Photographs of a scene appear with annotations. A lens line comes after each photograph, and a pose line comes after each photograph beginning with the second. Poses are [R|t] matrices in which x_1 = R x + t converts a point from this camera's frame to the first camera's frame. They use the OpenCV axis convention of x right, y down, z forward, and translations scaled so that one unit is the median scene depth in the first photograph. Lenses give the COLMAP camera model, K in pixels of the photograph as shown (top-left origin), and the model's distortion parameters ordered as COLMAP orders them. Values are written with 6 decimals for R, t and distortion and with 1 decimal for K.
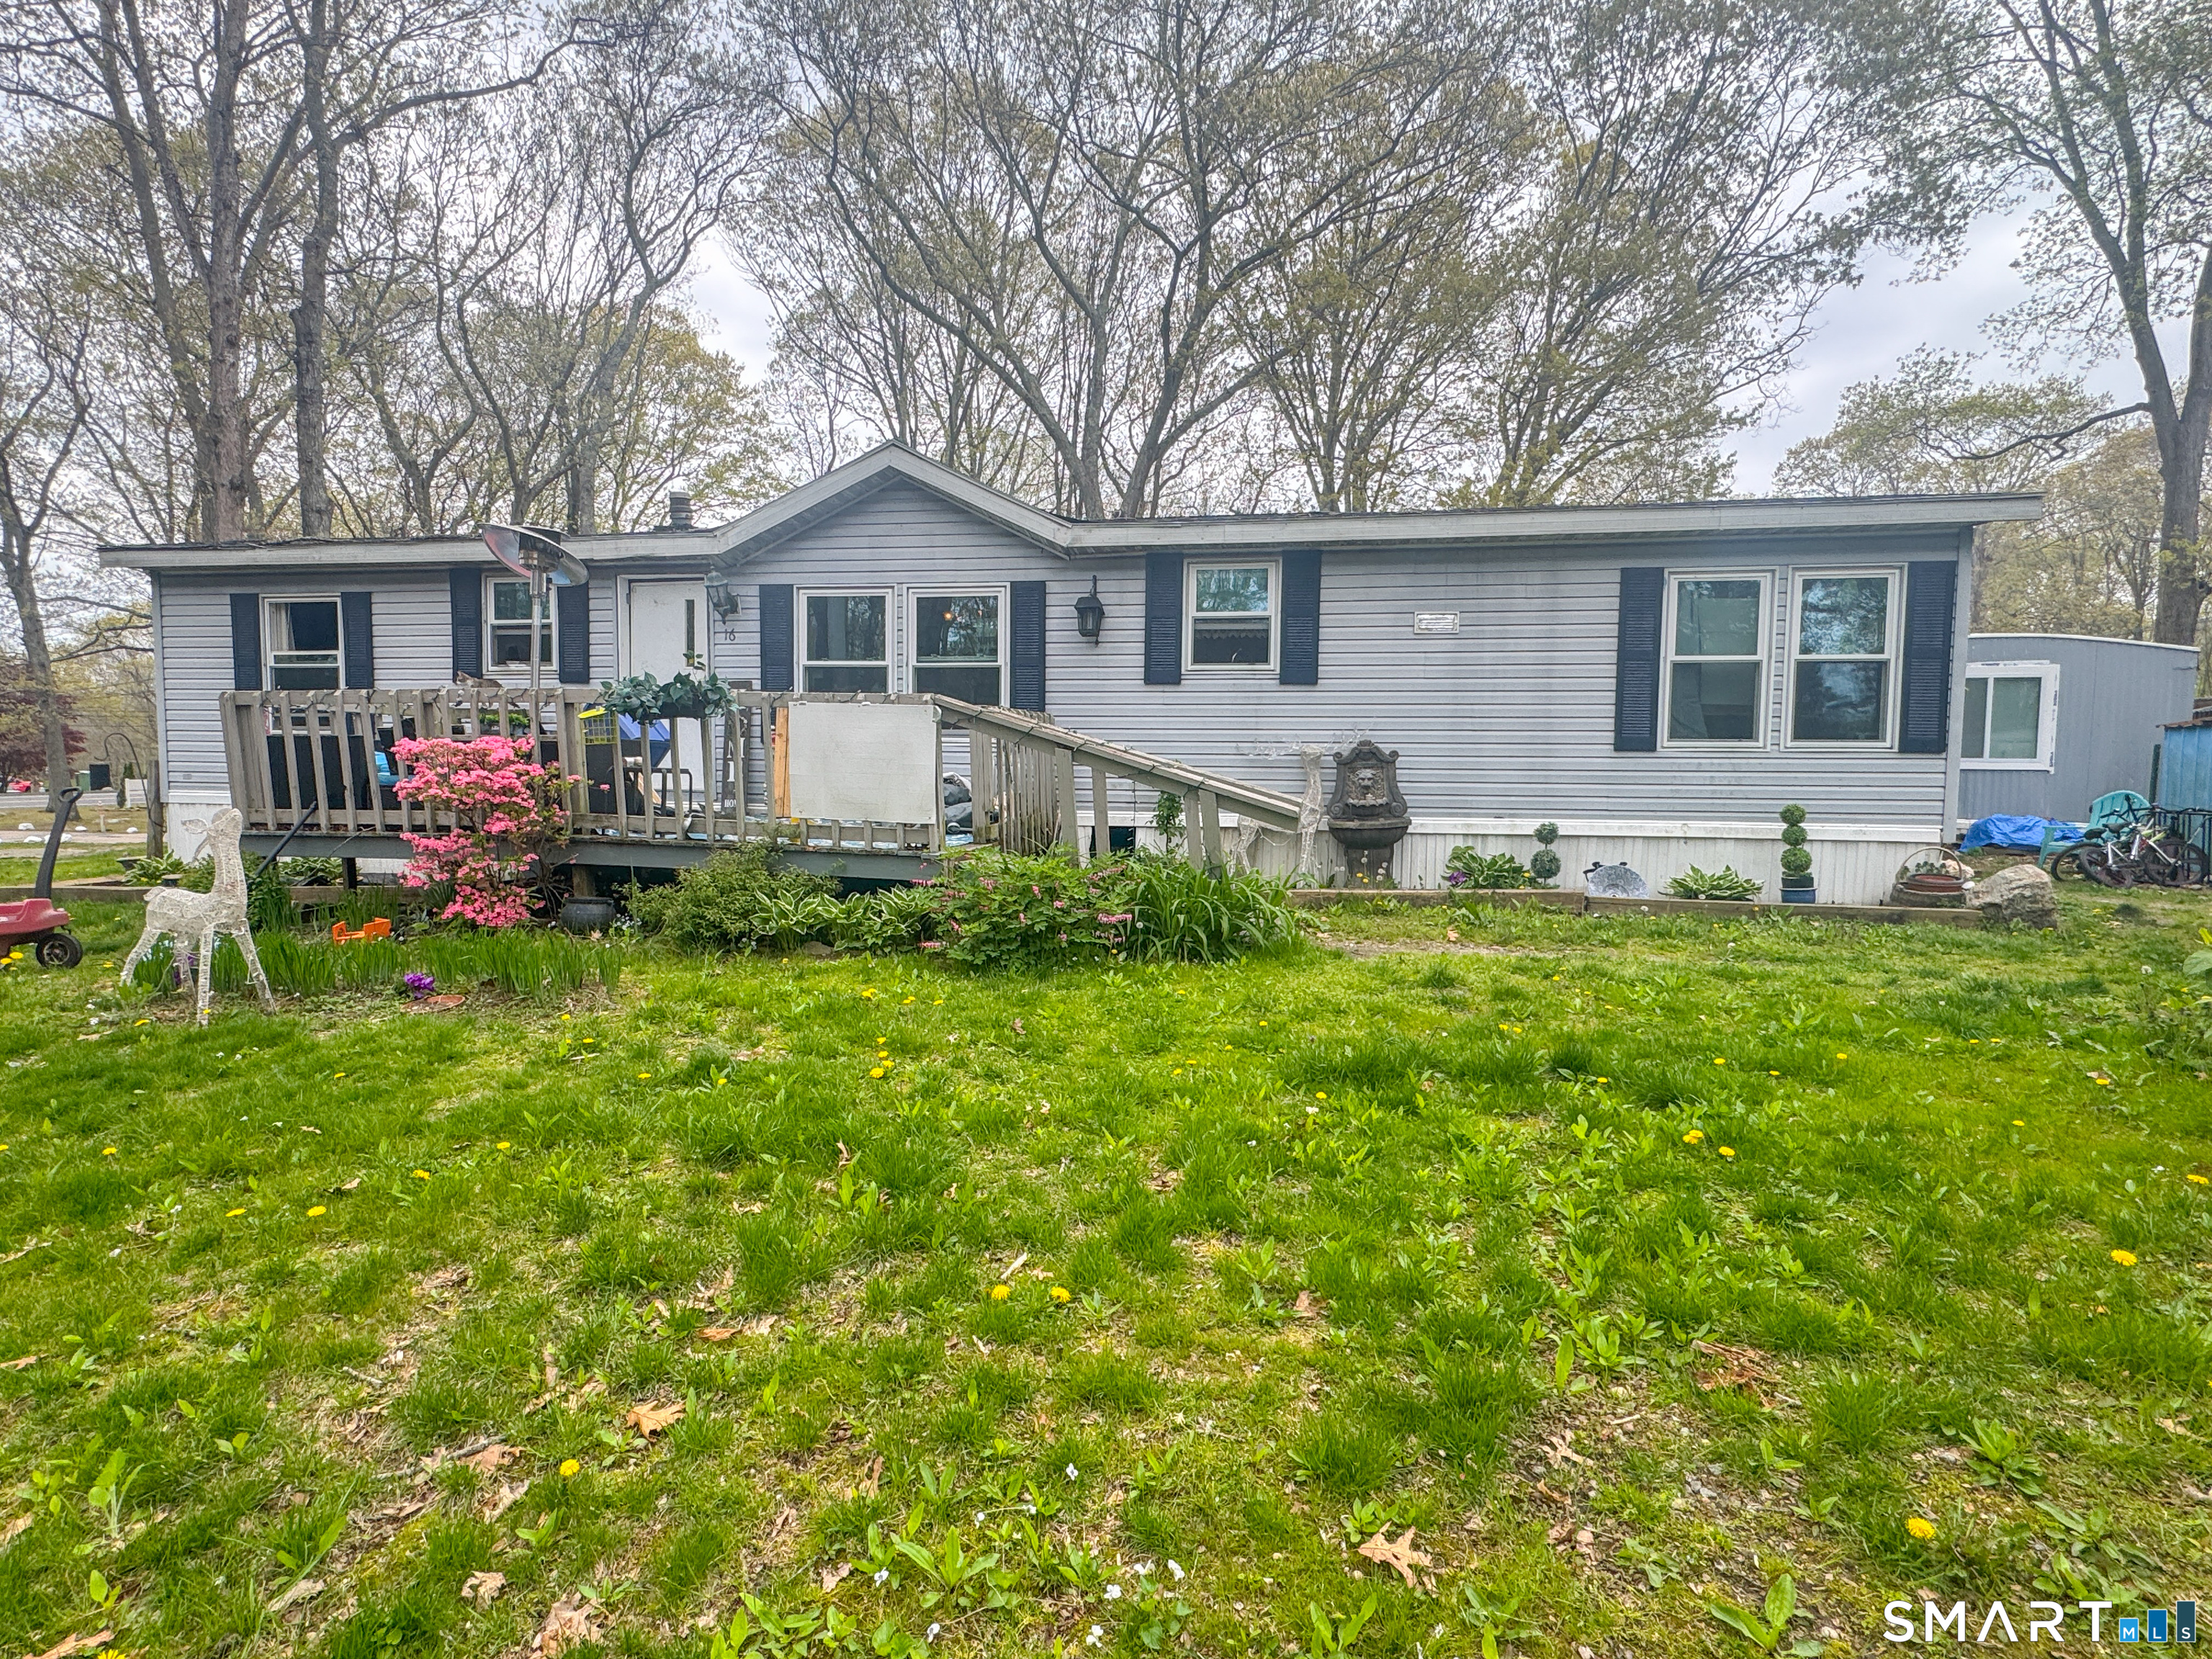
lens RADIAL K [[1114.6, 0, 1096.7], [0, 1114.6, 829.4], [0, 0, 1]] dist [0.001673, -0.003020]
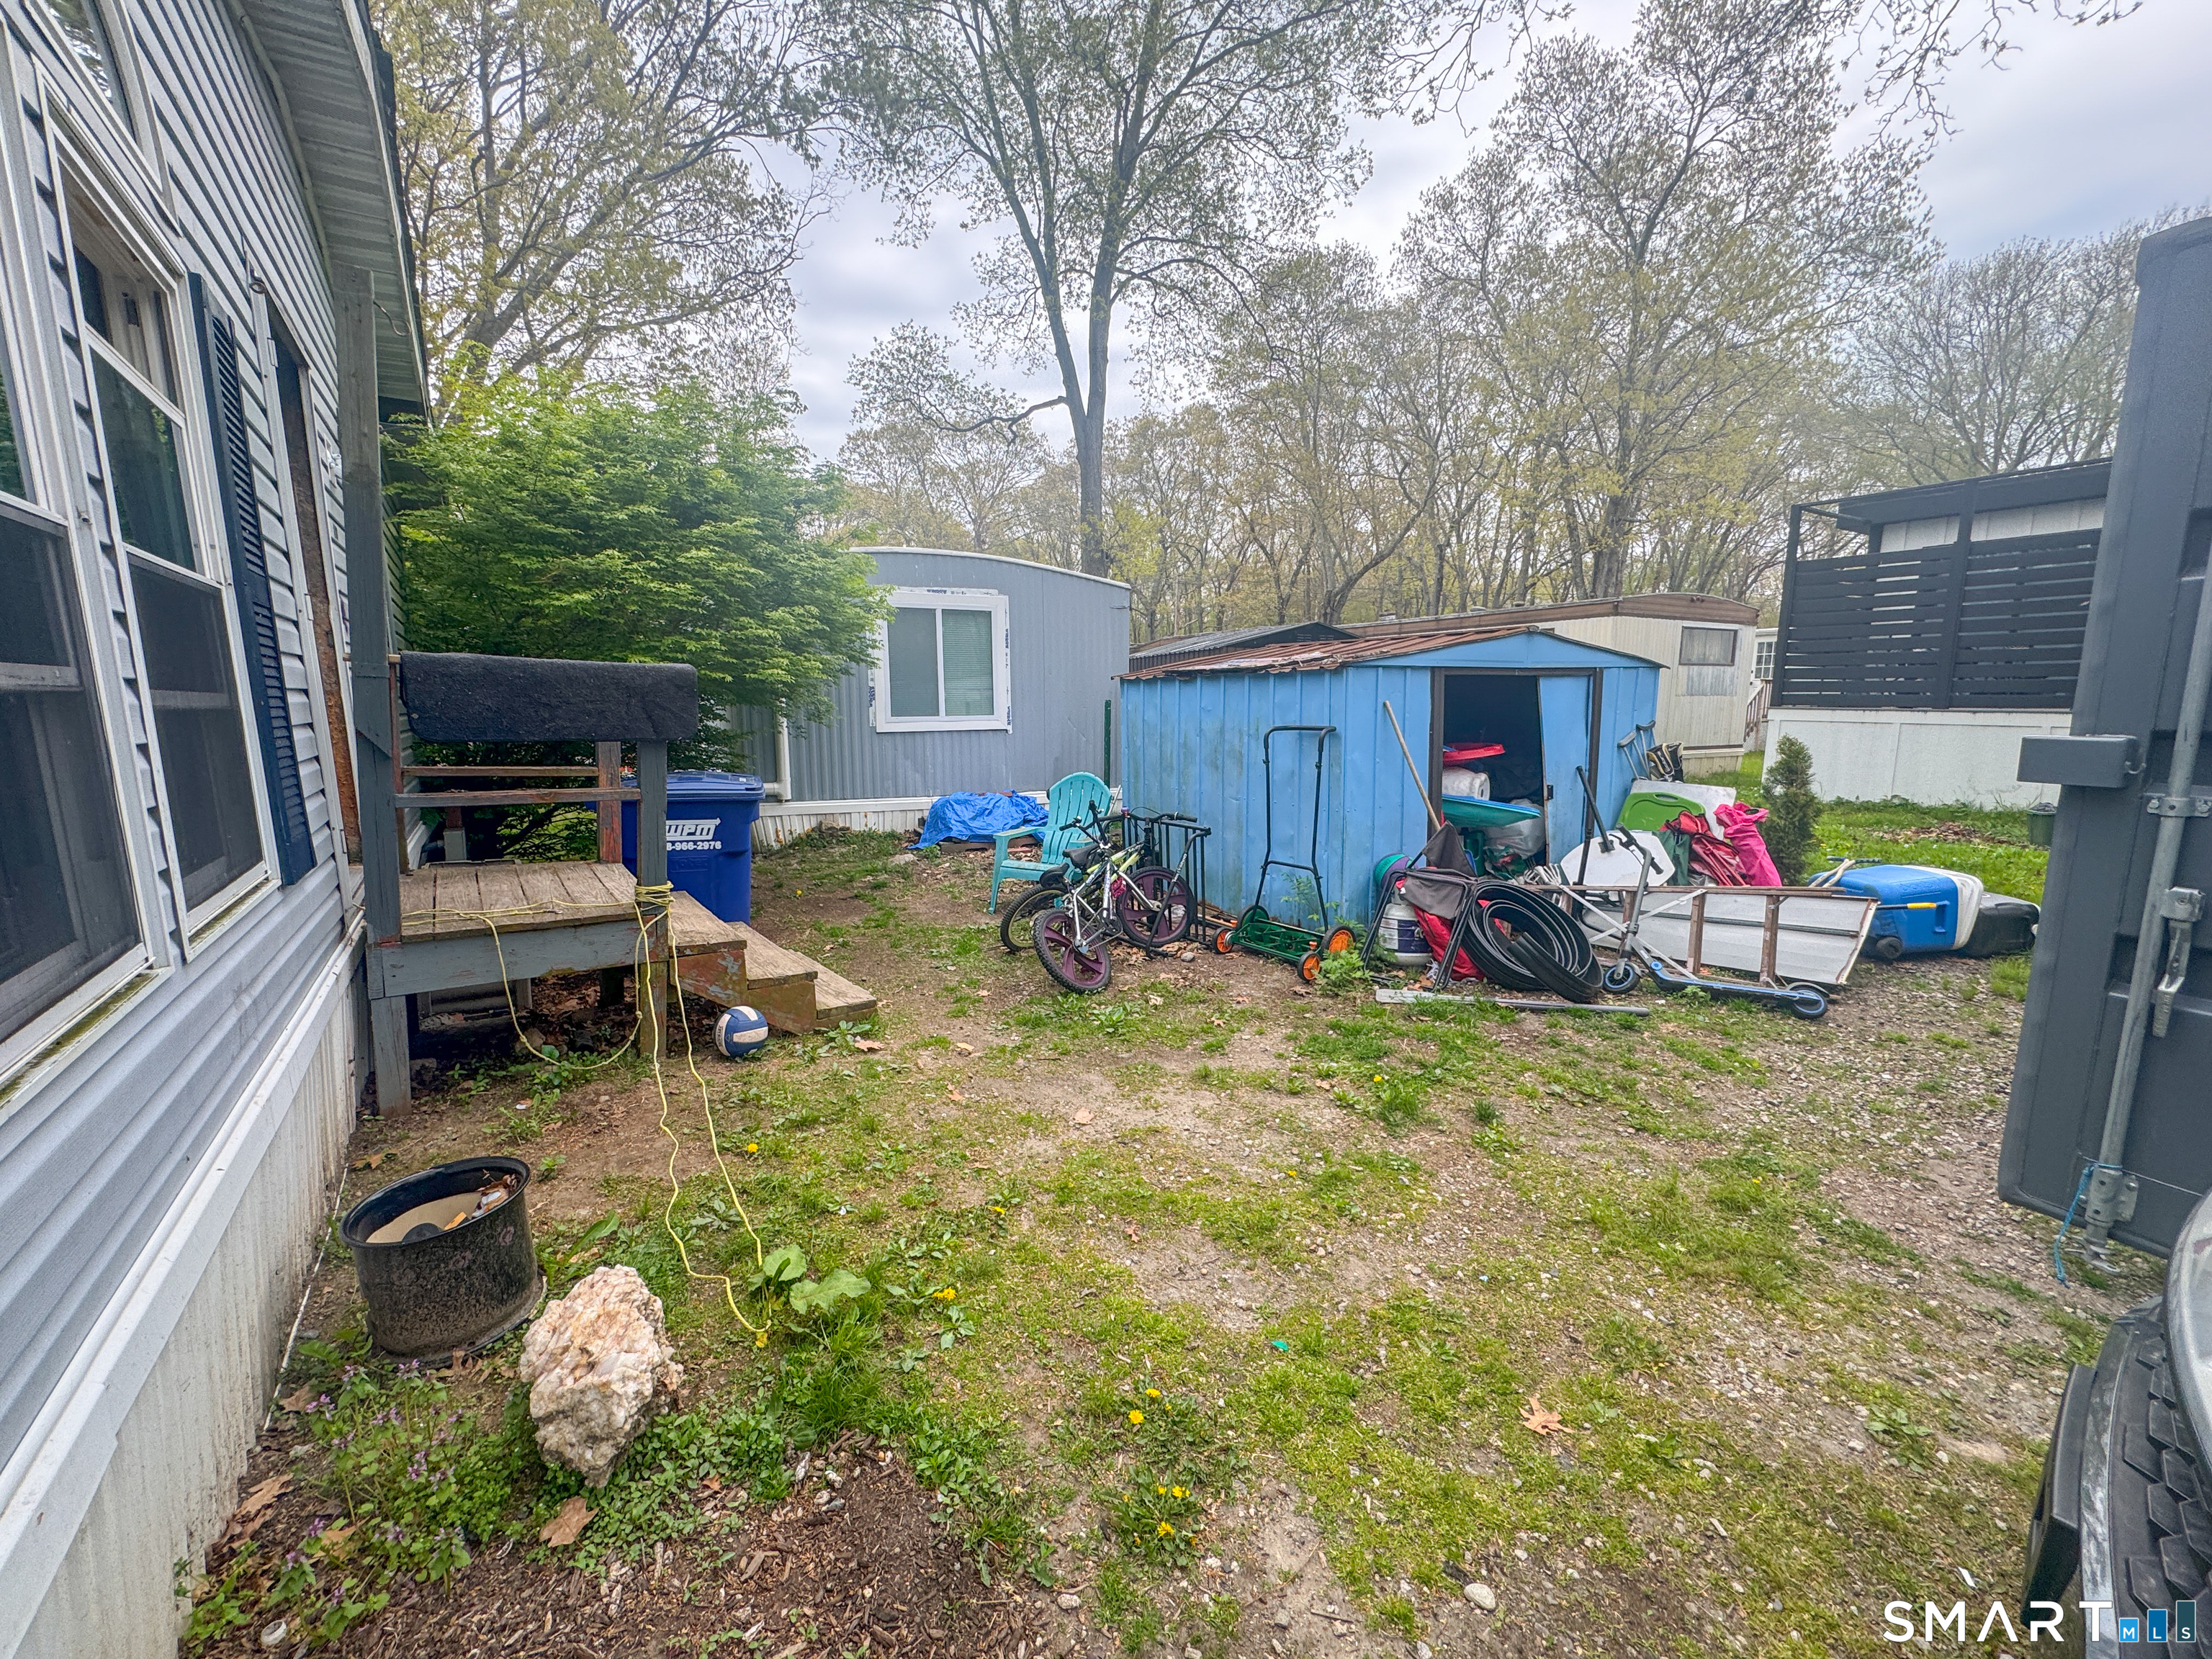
lens RADIAL K [[882.7, 0, 1112.3], [0, 882.7, 831.3], [0, 0, 1]] dist [-0.002522, 0.000519]
pose [[0.699798, -0.122773, 0.703712, 0.766818], [0.056281, 0.991533, 0.117021, -0.085924], [-0.712121, -0.042285, 0.700783, 0.844705]]
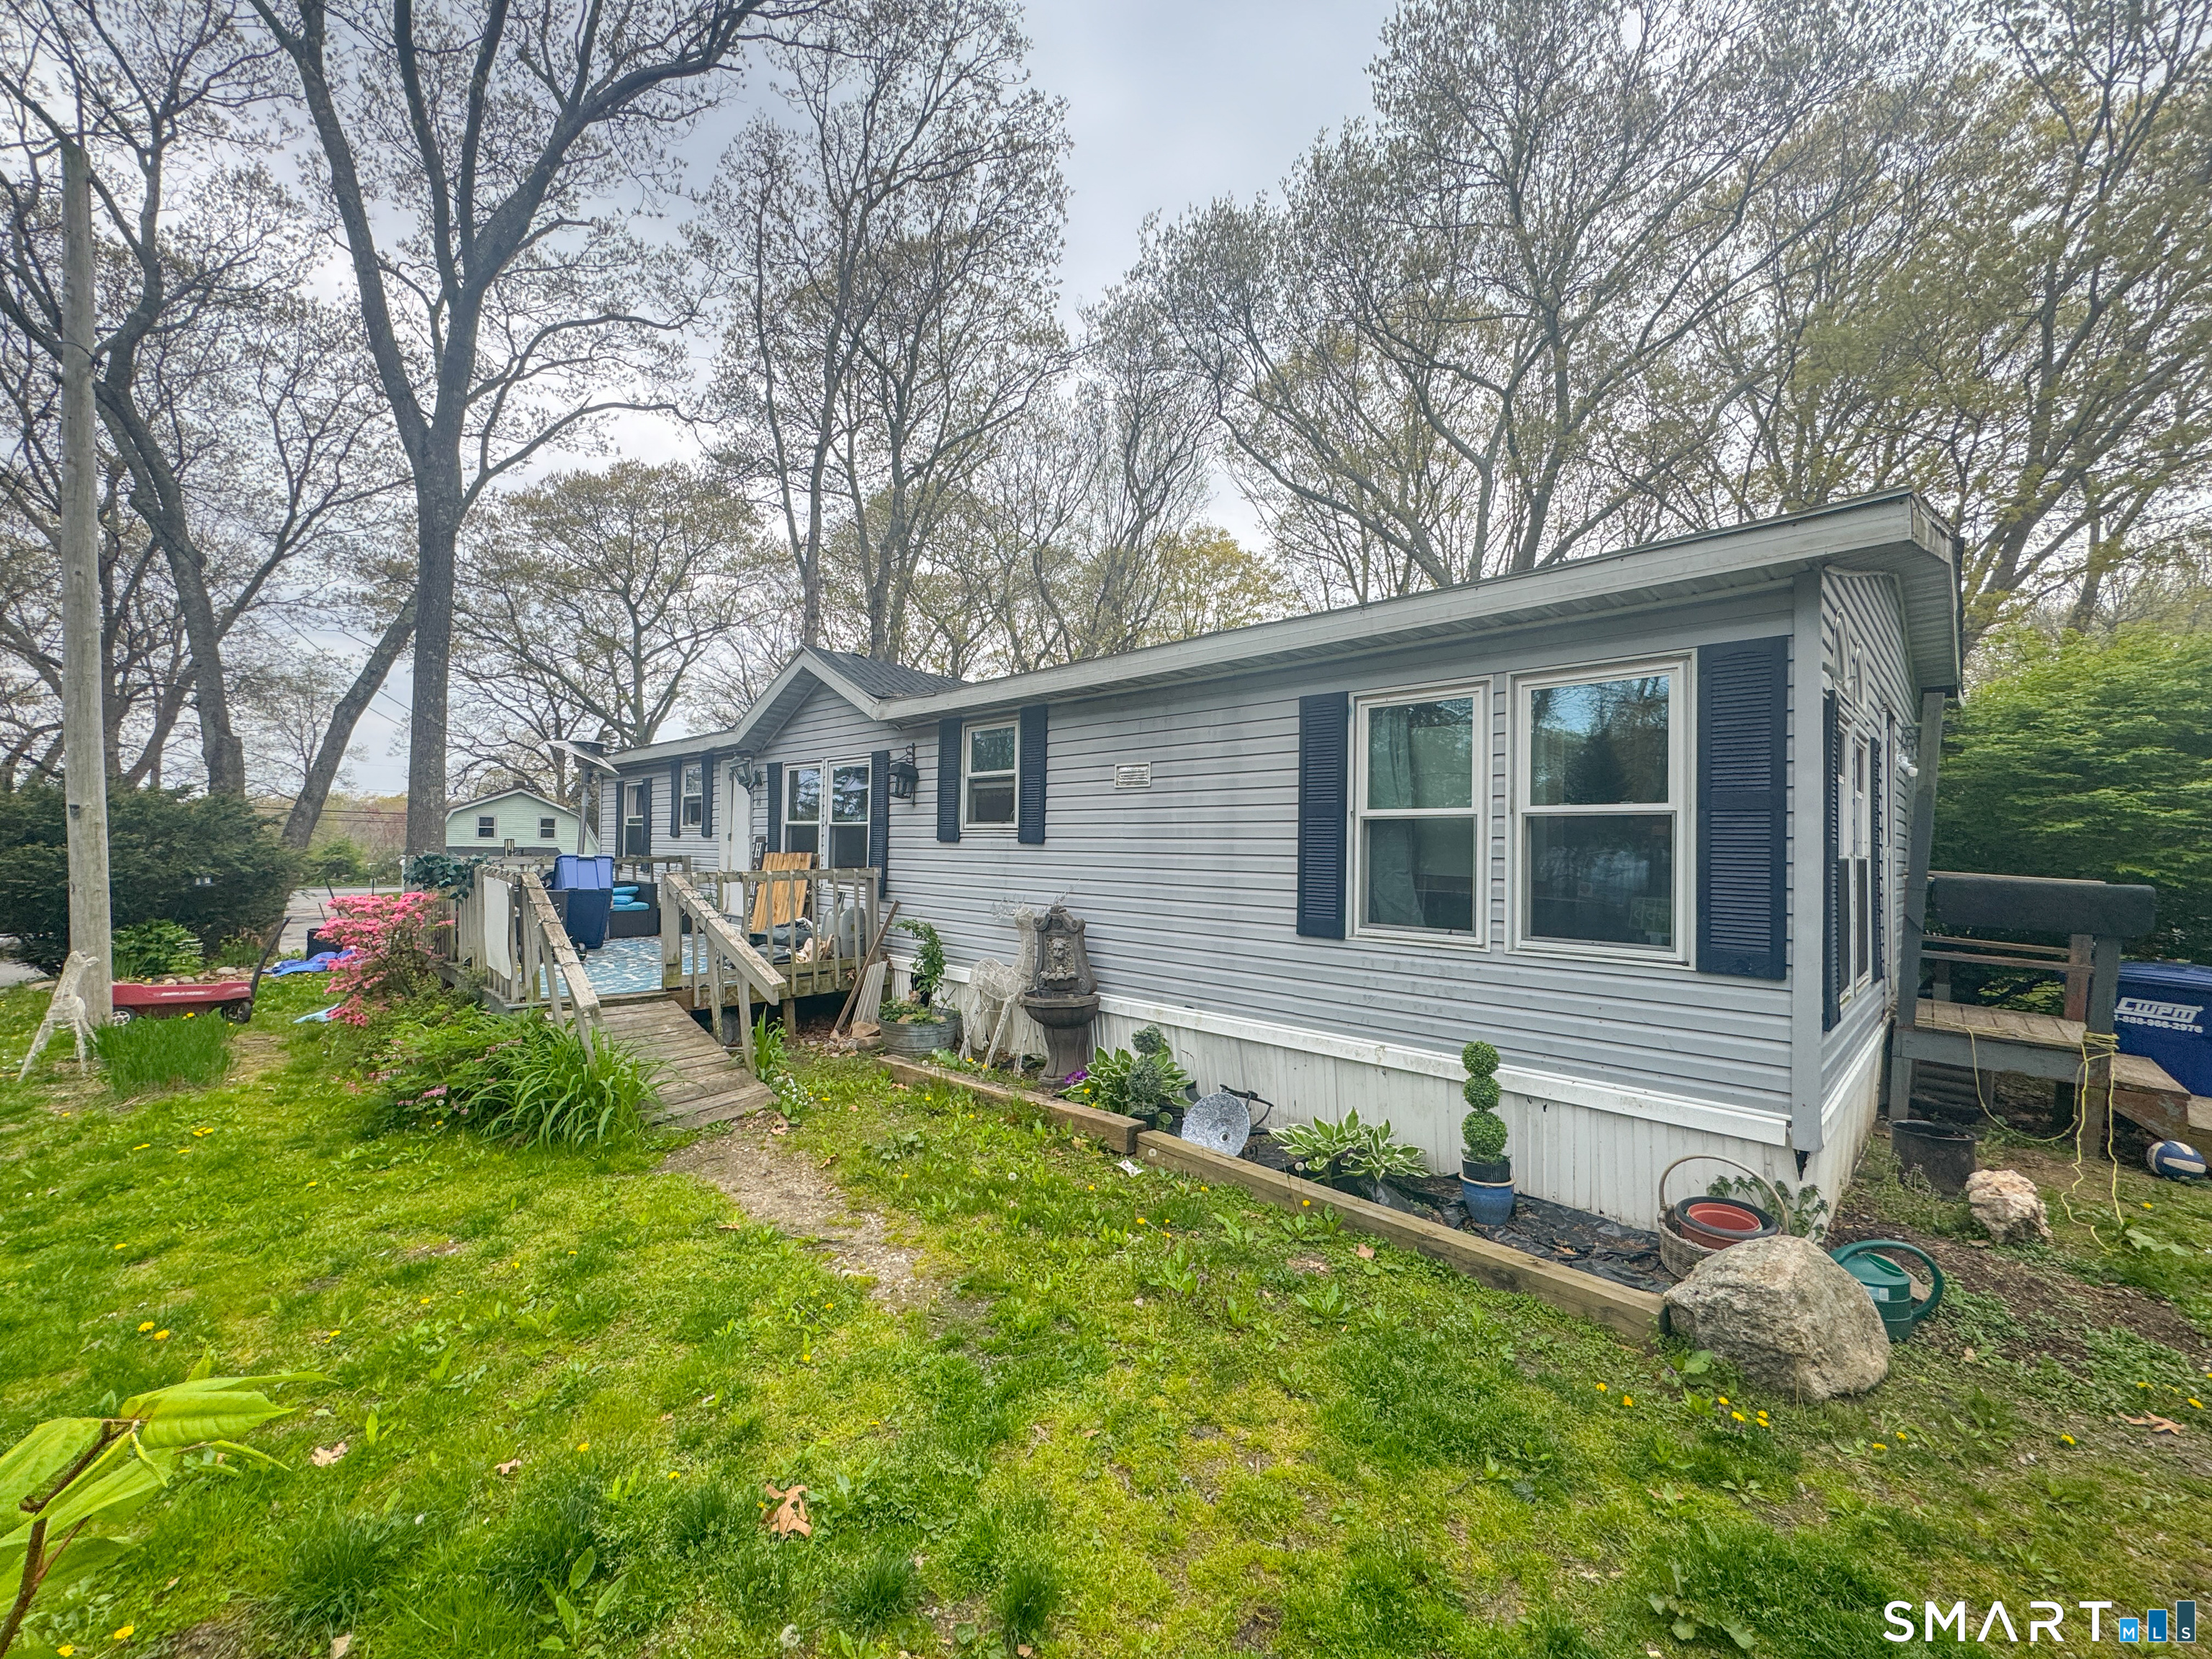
lens RADIAL K [[882.7, 0, 1096.5], [0, 882.7, 831.4], [0, 0, 1]] dist [-0.002522, 0.000519]
pose [[0.824205, -0.007625, -0.566241, 0.685900], [-0.039858, 0.996649, -0.071436, -0.091606], [0.564888, 0.081447, 0.821138, 0.420943]]
